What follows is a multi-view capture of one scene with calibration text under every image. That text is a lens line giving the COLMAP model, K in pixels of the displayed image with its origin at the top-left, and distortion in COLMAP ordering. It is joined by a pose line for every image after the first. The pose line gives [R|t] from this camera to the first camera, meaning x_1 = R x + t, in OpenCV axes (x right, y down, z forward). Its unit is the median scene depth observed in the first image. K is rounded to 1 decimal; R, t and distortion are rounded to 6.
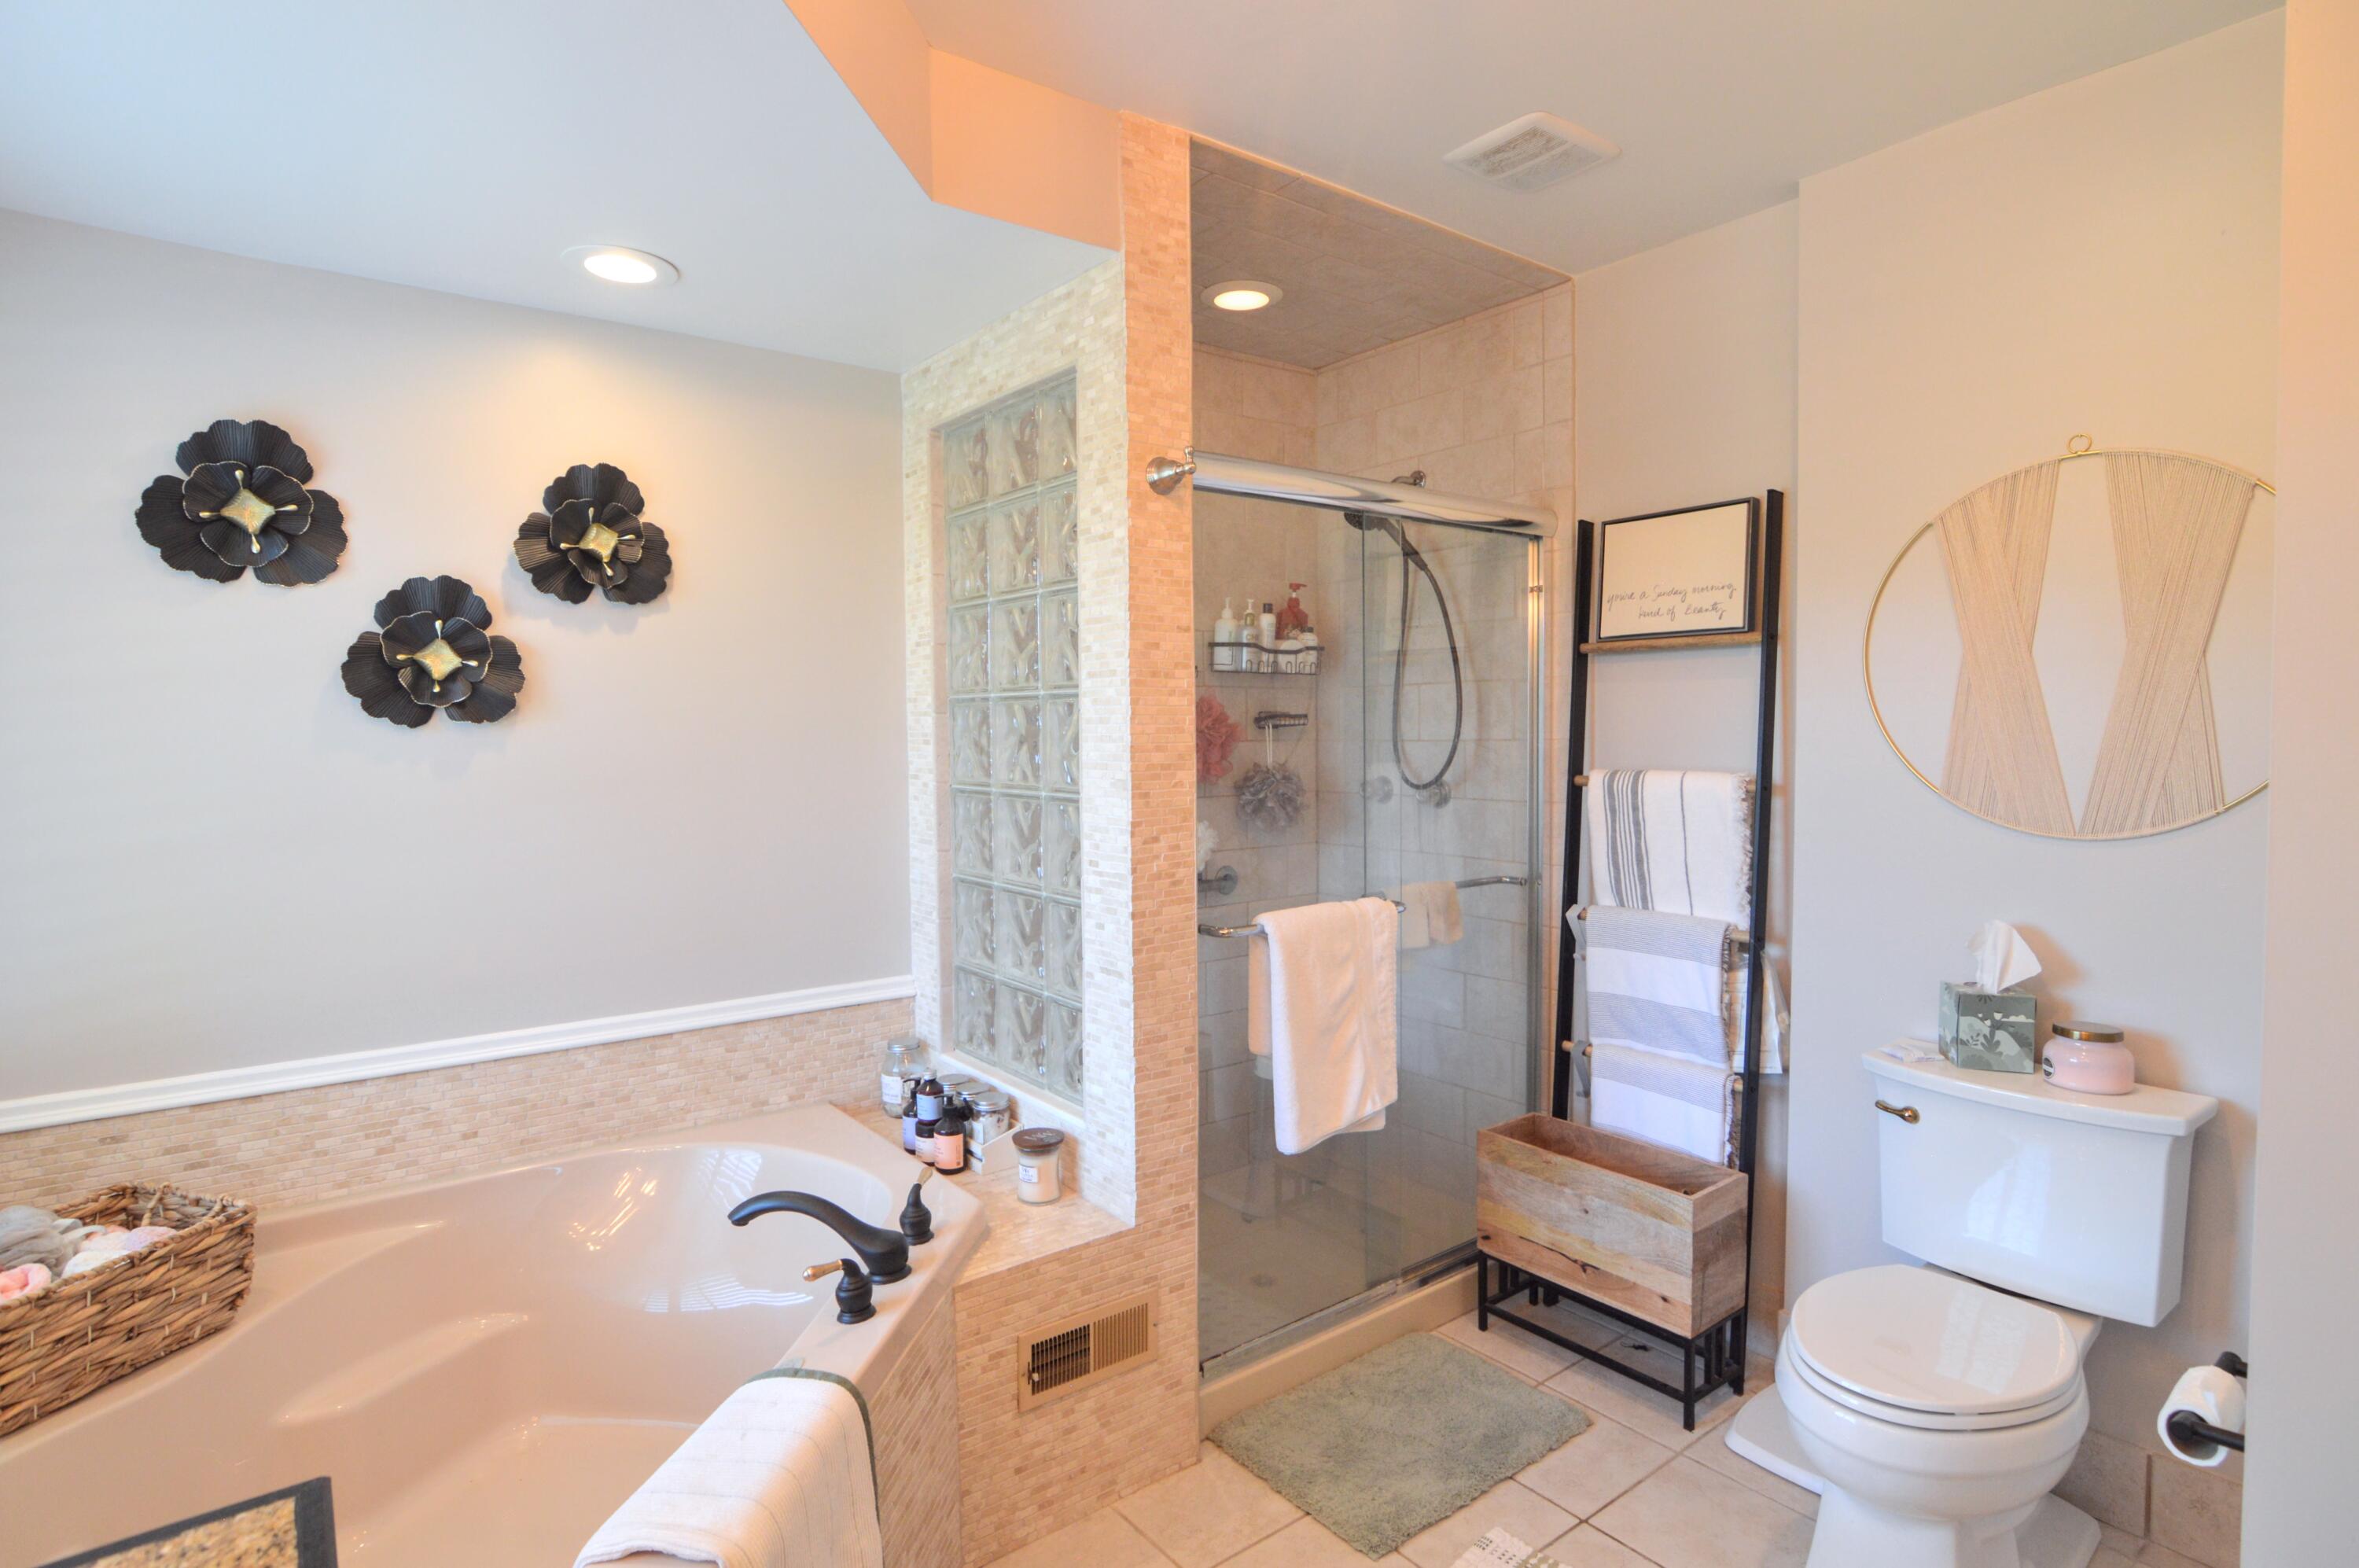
lens RADIAL K [[1182.9, 0, 1175.3], [0, 1182.9, 773.4], [0, 0, 1]] dist [-0.027327, 0.000628]
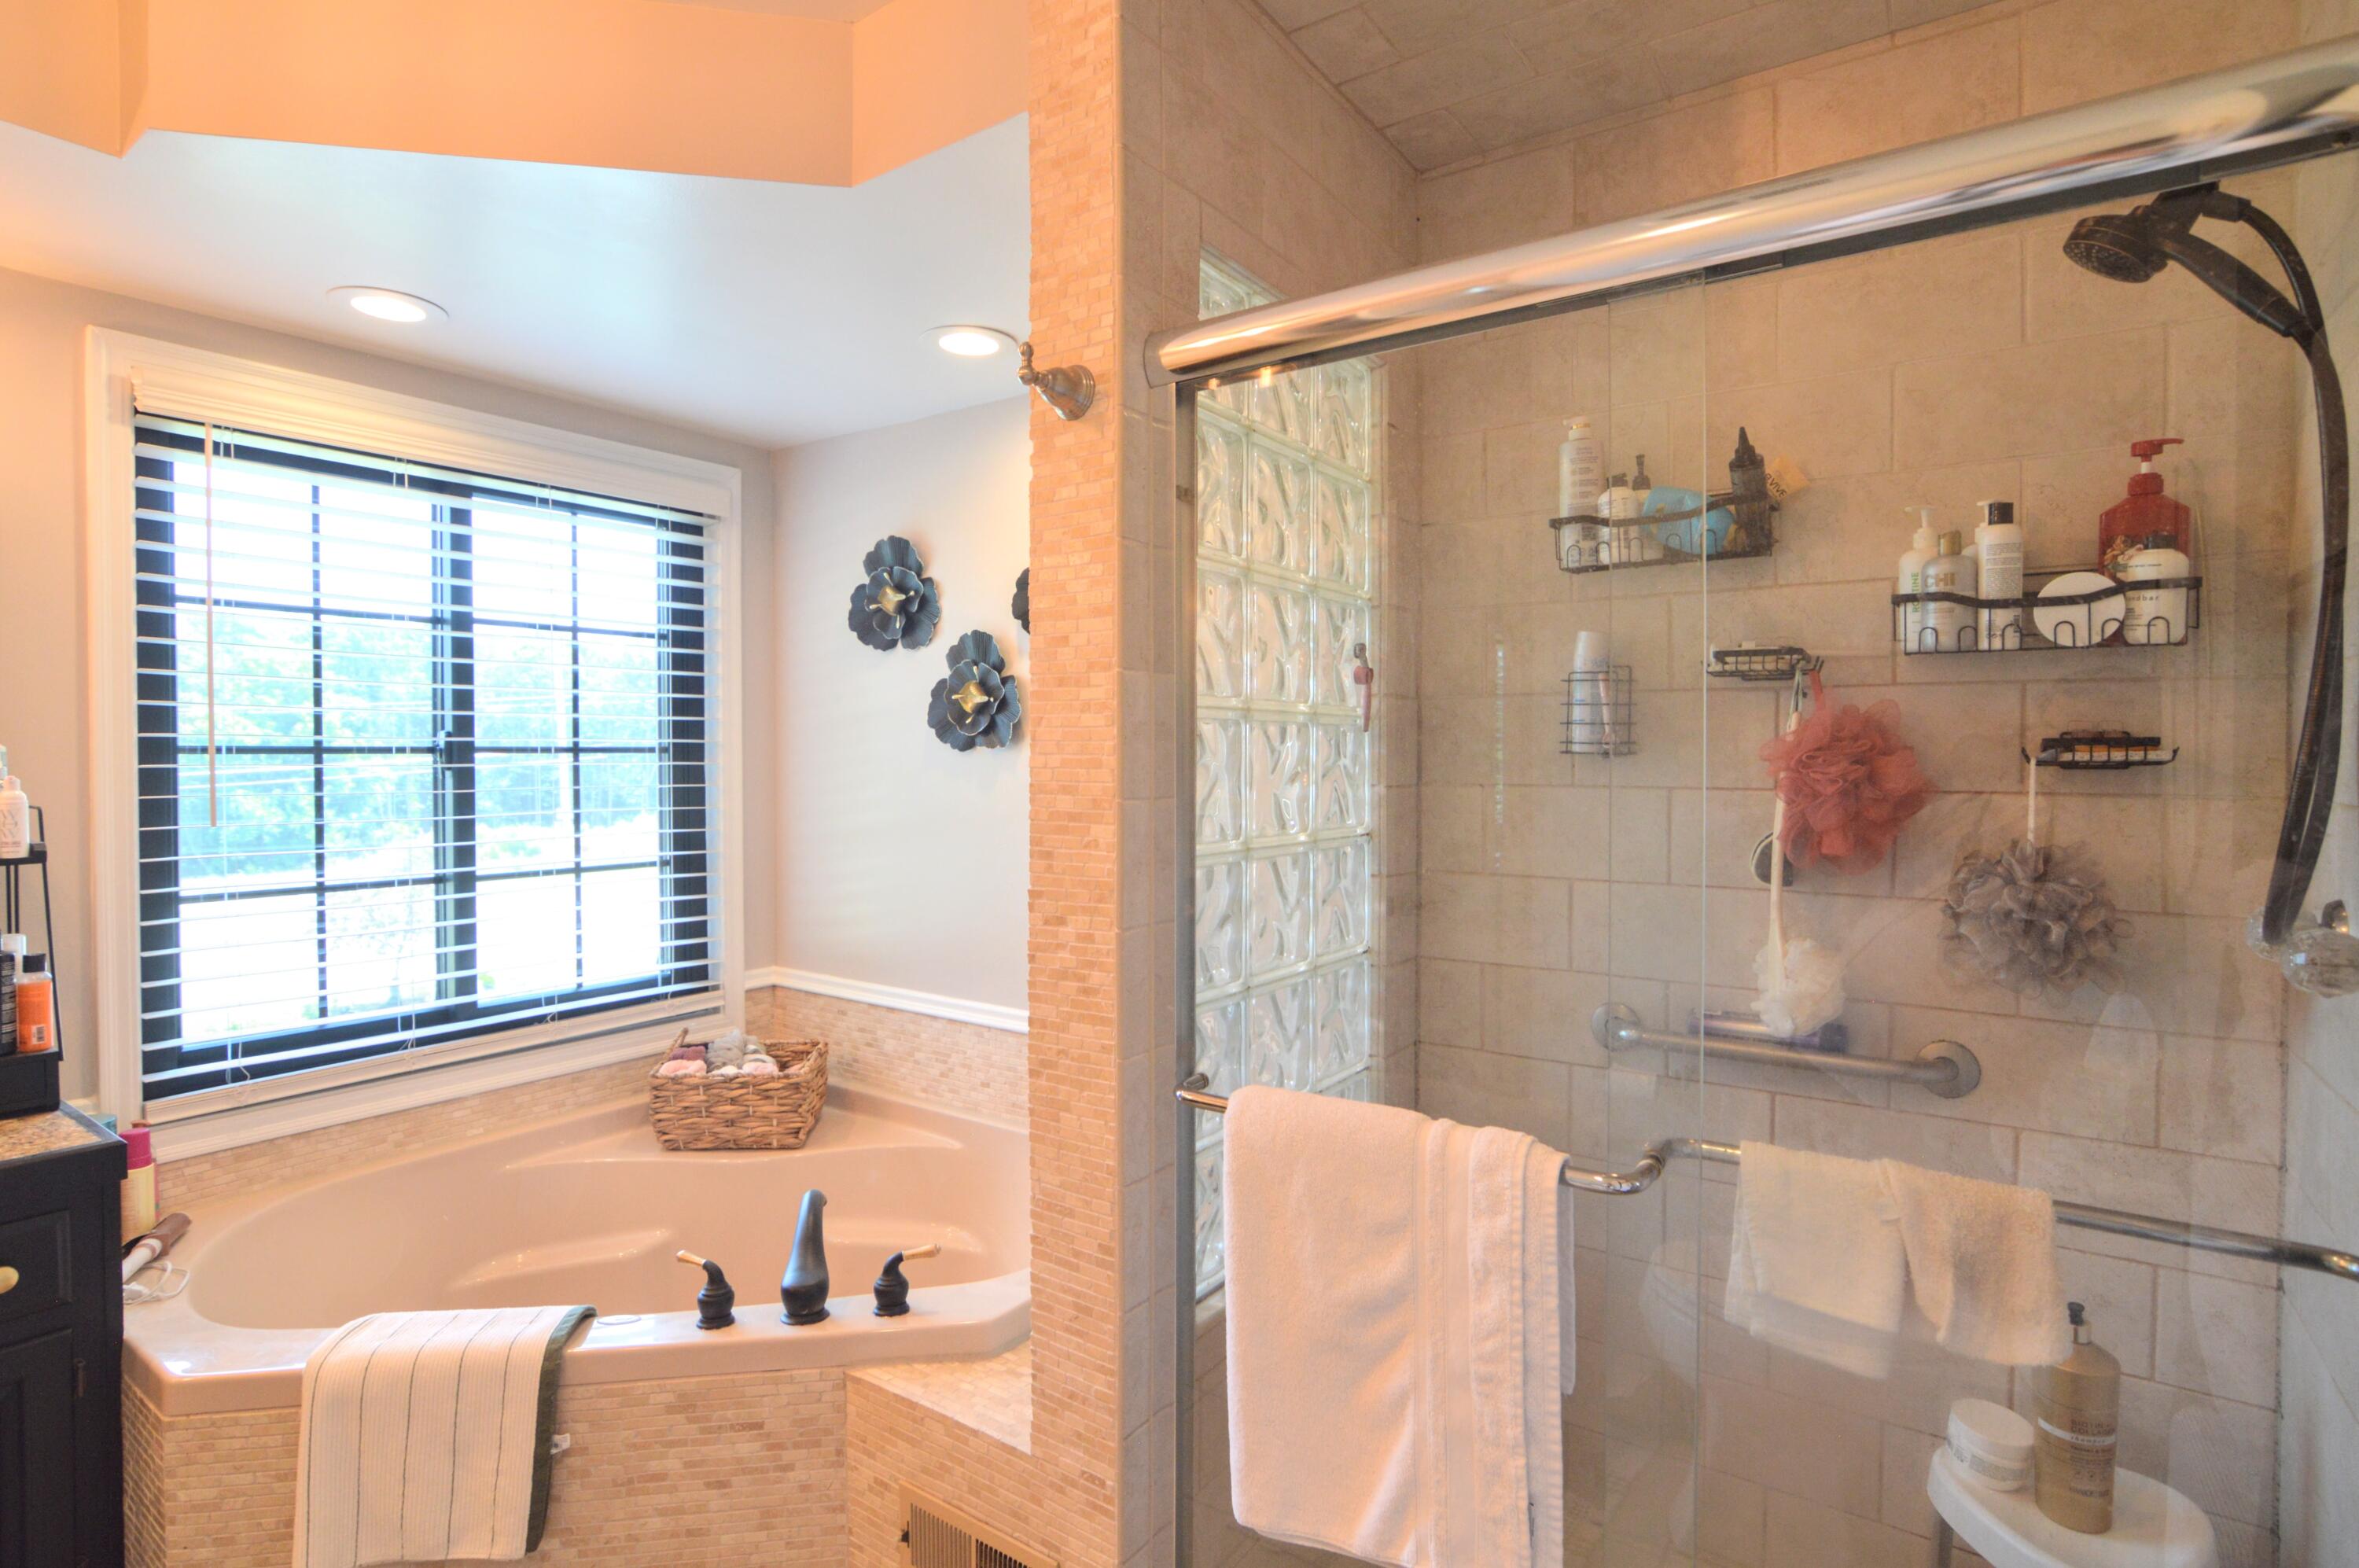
lens RADIAL K [[1182.9, 0, 1175.3], [0, 1182.9, 773.4], [0, 0, 1]] dist [-0.027327, 0.000628]
pose [[0.291187, 0.023781, -0.956371, 0.662442], [-0.045420, 0.998907, 0.011010, -0.040843], [0.955587, 0.040233, 0.291949, 0.859417]]
